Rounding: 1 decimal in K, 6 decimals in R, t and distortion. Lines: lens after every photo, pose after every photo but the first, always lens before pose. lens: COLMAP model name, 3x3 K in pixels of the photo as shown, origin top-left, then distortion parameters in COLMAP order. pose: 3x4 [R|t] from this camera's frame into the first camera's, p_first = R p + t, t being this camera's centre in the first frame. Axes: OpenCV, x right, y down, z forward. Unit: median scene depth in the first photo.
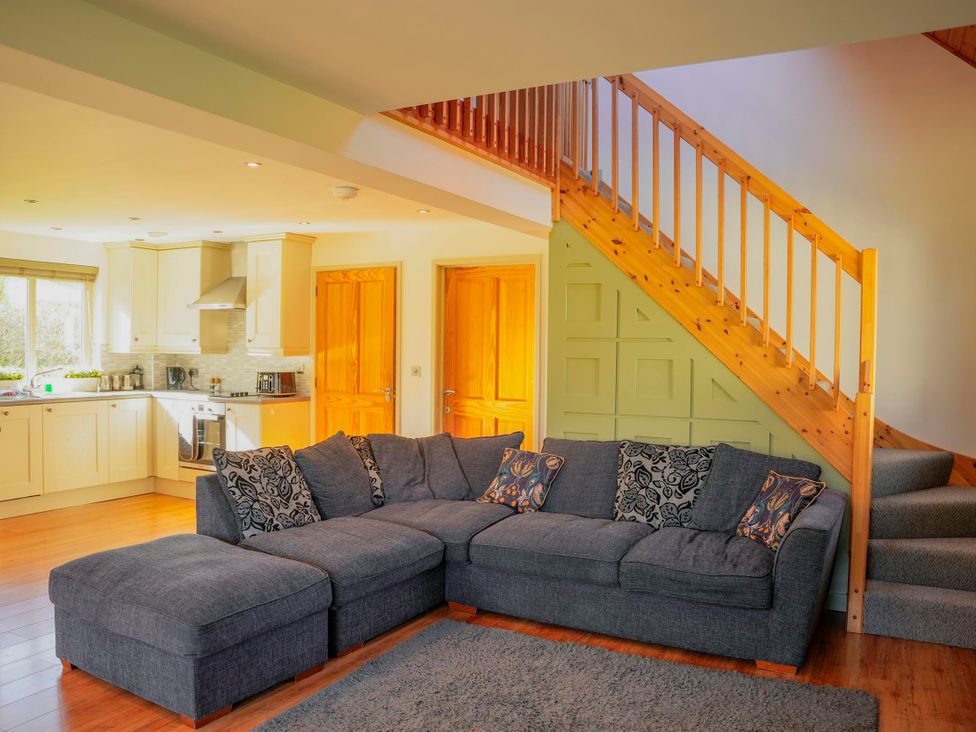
lens RADIAL K [[799.9, 0, 488.0], [0, 799.9, 366.0], [0, 0, 1]] dist [-0.173350, 0.136204]
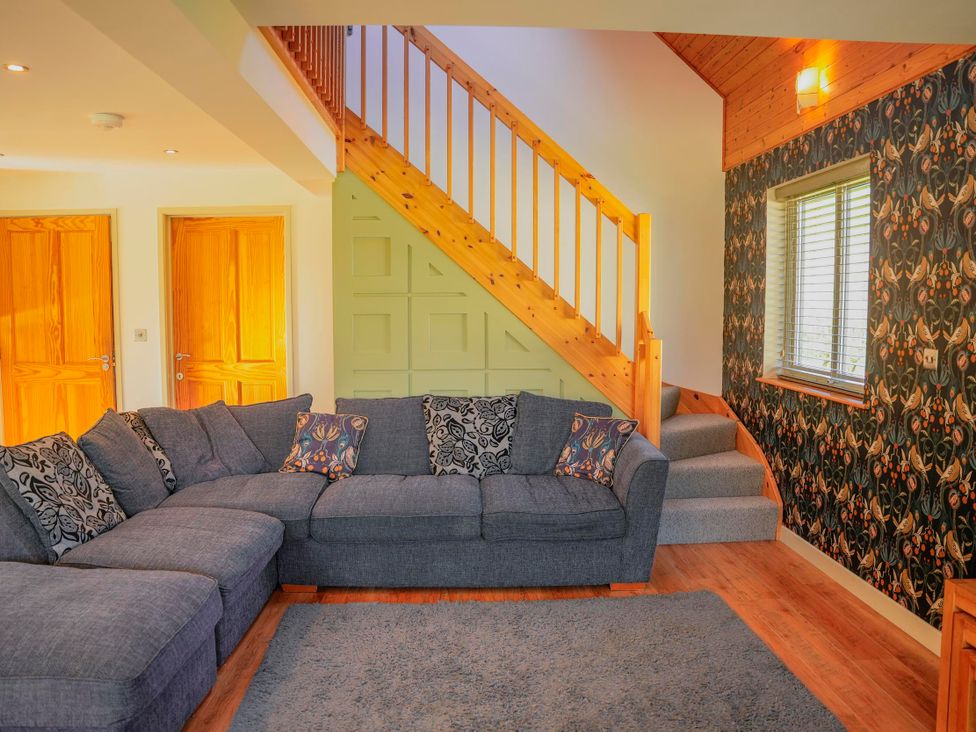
lens RADIAL K [[765.6, 0, 488.0], [0, 765.6, 366.0], [0, 0, 1]] dist [-0.181598, 0.142703]
pose [[0.851939, -0.054399, 0.520808, -0.264225], [0.023648, 0.997571, 0.065515, -0.004594], [-0.523107, -0.043499, 0.851156, 0.139970]]
